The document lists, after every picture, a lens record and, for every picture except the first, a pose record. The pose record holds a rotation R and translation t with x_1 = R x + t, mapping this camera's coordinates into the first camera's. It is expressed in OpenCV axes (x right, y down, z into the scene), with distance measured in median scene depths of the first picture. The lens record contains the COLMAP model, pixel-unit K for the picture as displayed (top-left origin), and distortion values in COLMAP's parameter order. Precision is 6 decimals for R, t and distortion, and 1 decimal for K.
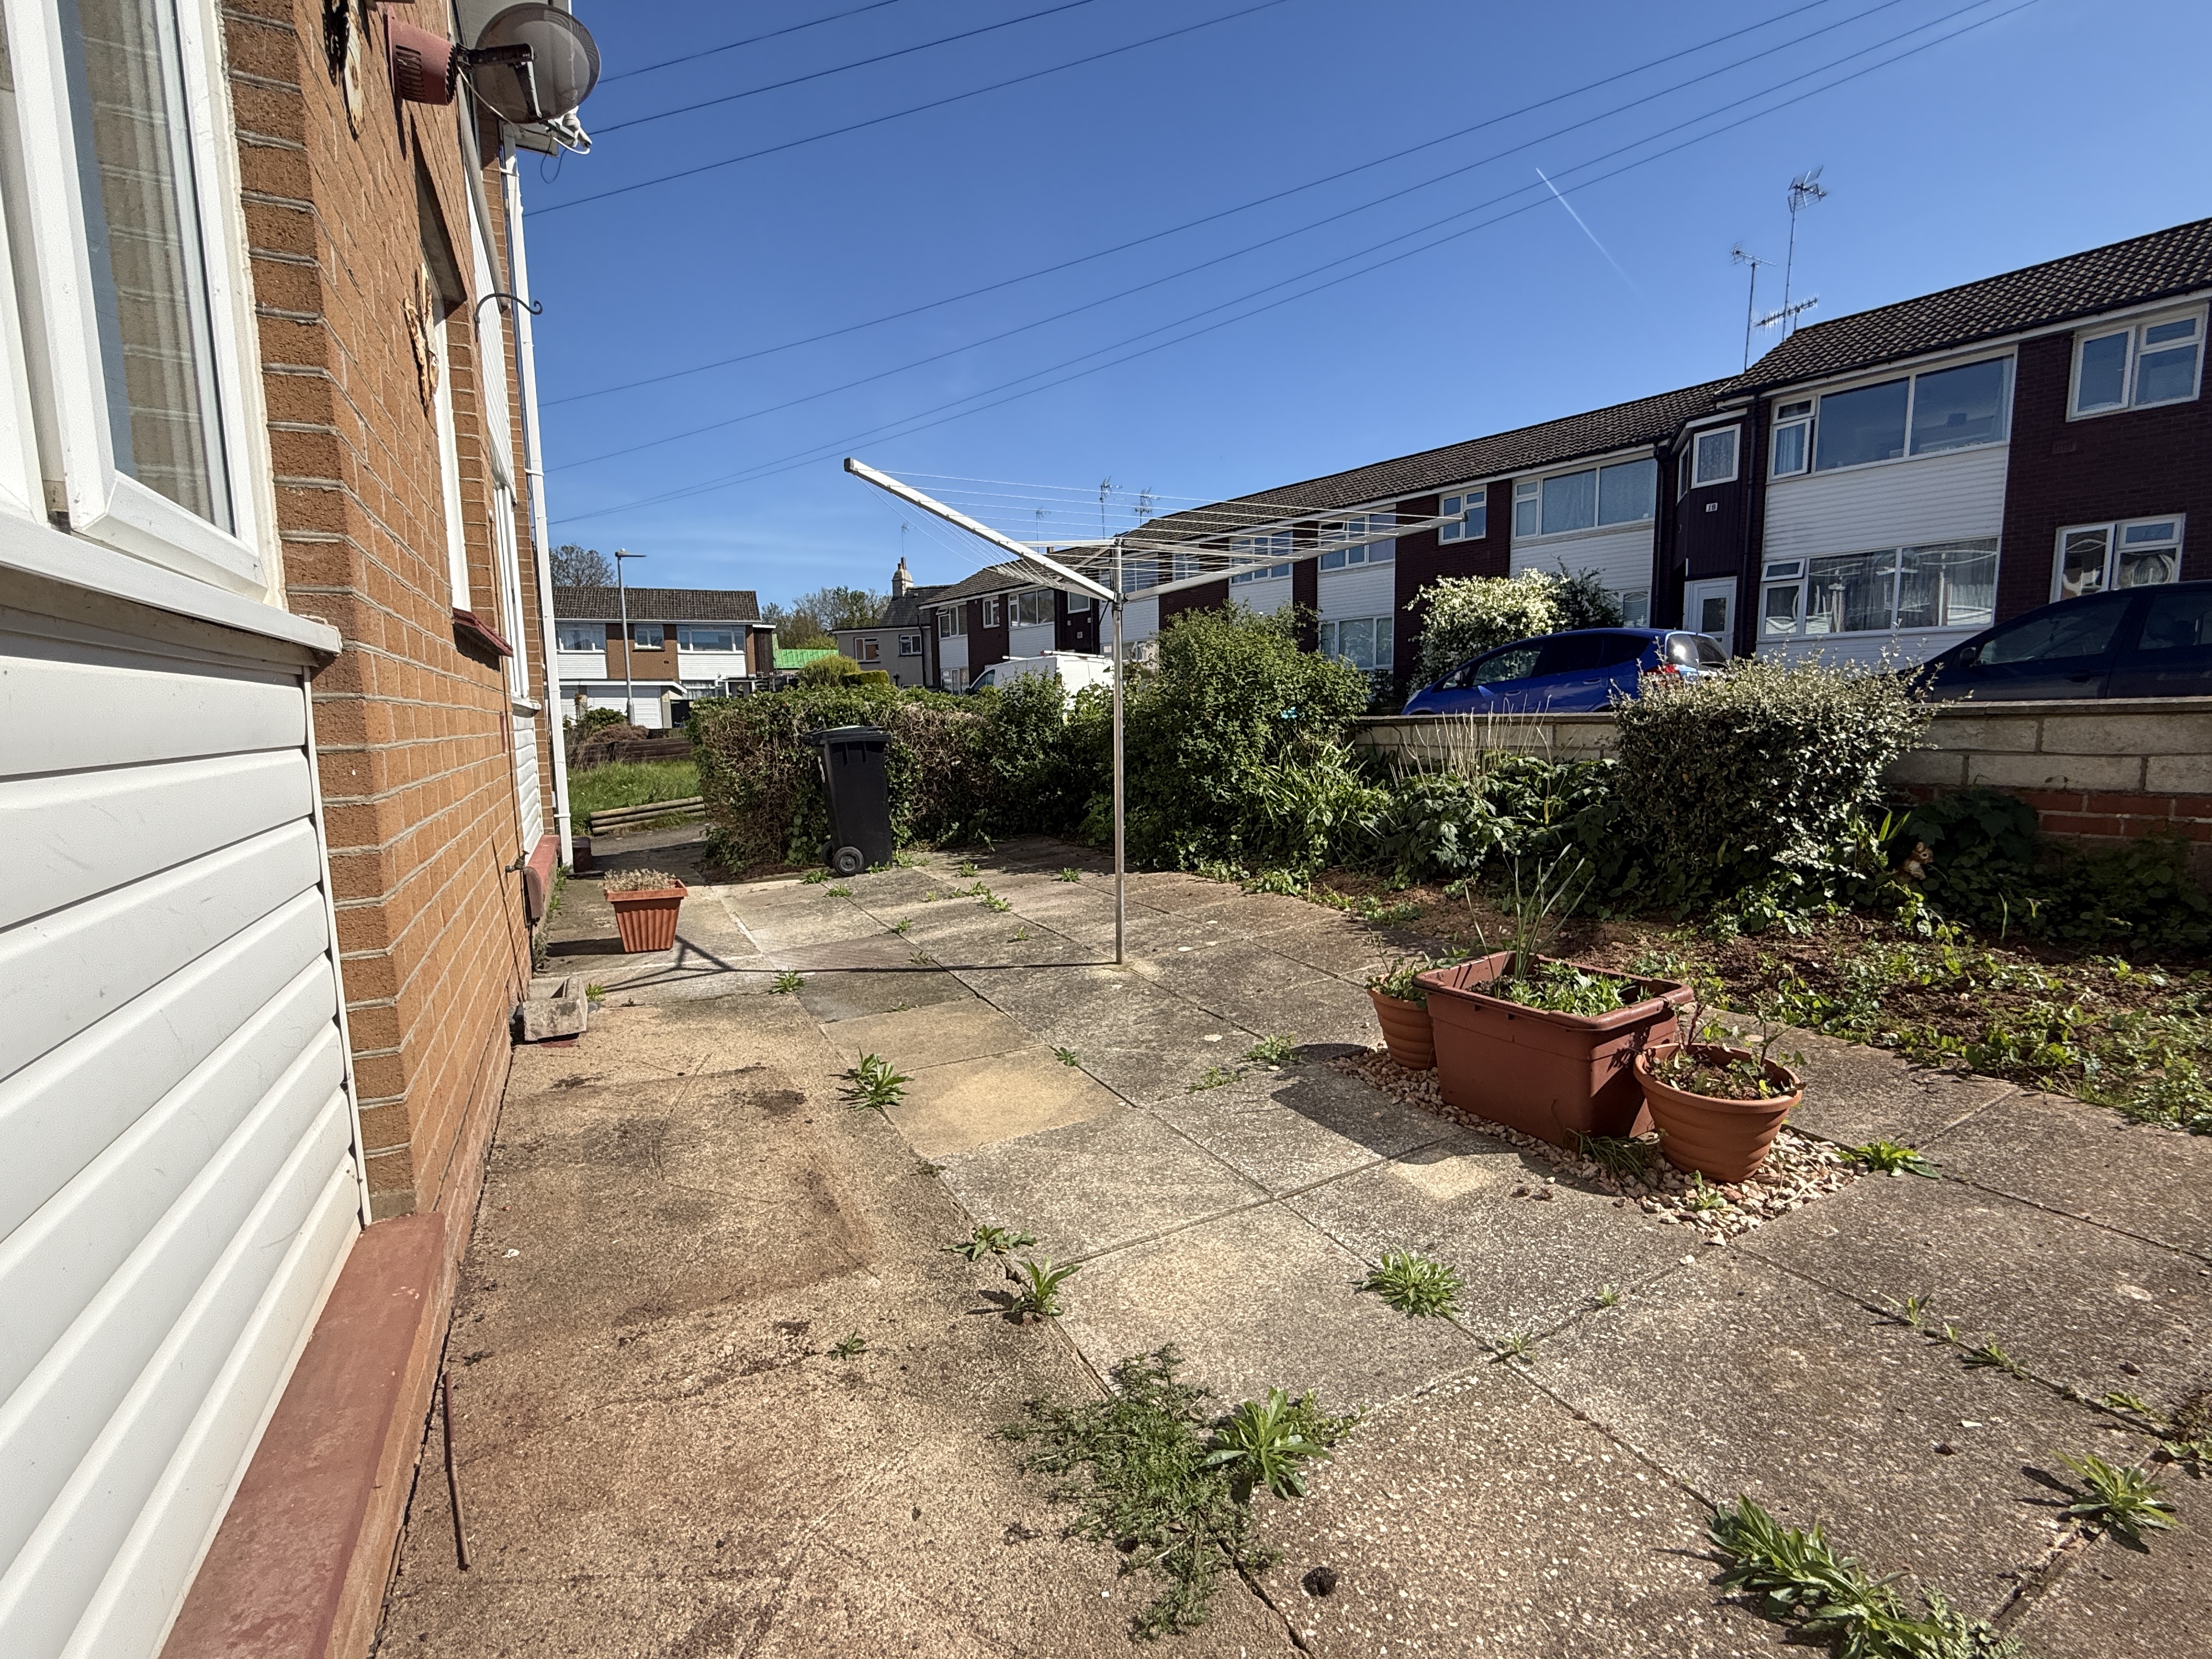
lens RADIAL K [[992.0, 0, 1105.9], [0, 992.0, 834.5], [0, 0, 1]] dist [0.000117, -0.000070]
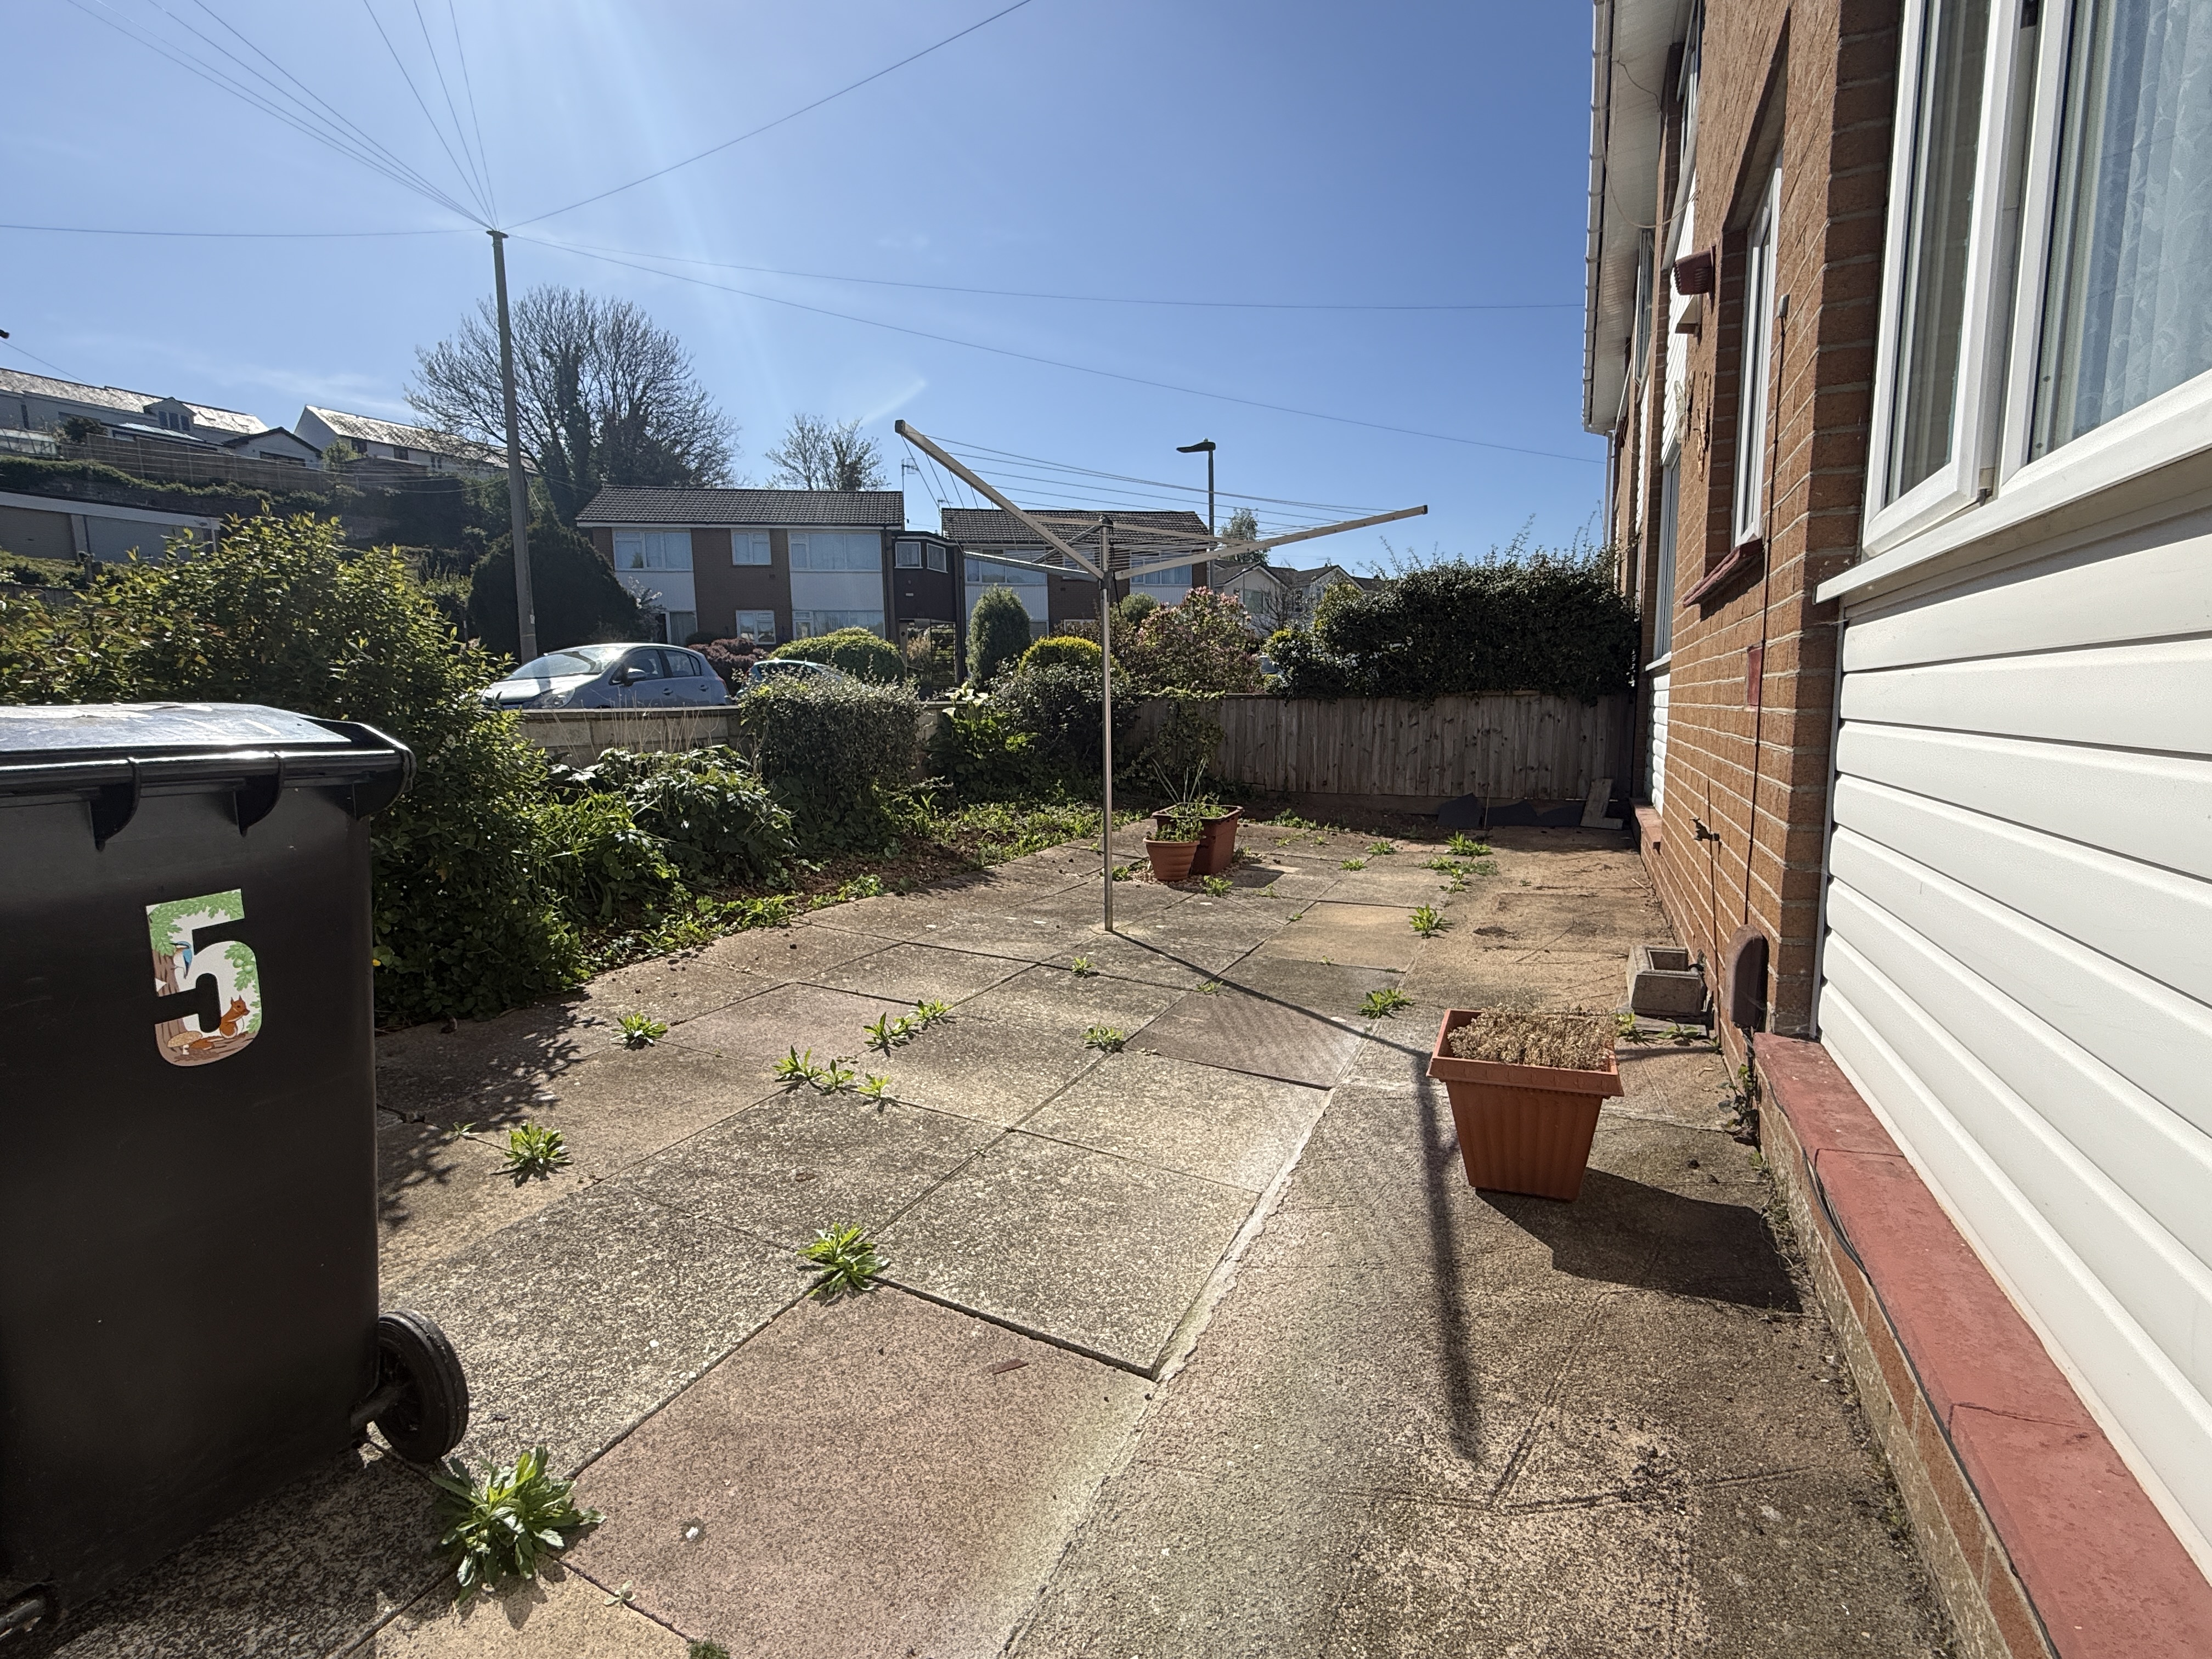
lens RADIAL K [[992.0, 0, 1105.9], [0, 992.0, 834.5], [0, 0, 1]] dist [0.000117, -0.000070]
pose [[-0.608758, -0.072220, 0.790062, -0.810845], [0.123710, 0.975025, 0.184449, -0.162422], [-0.783651, 0.210024, -0.584620, 1.621051]]
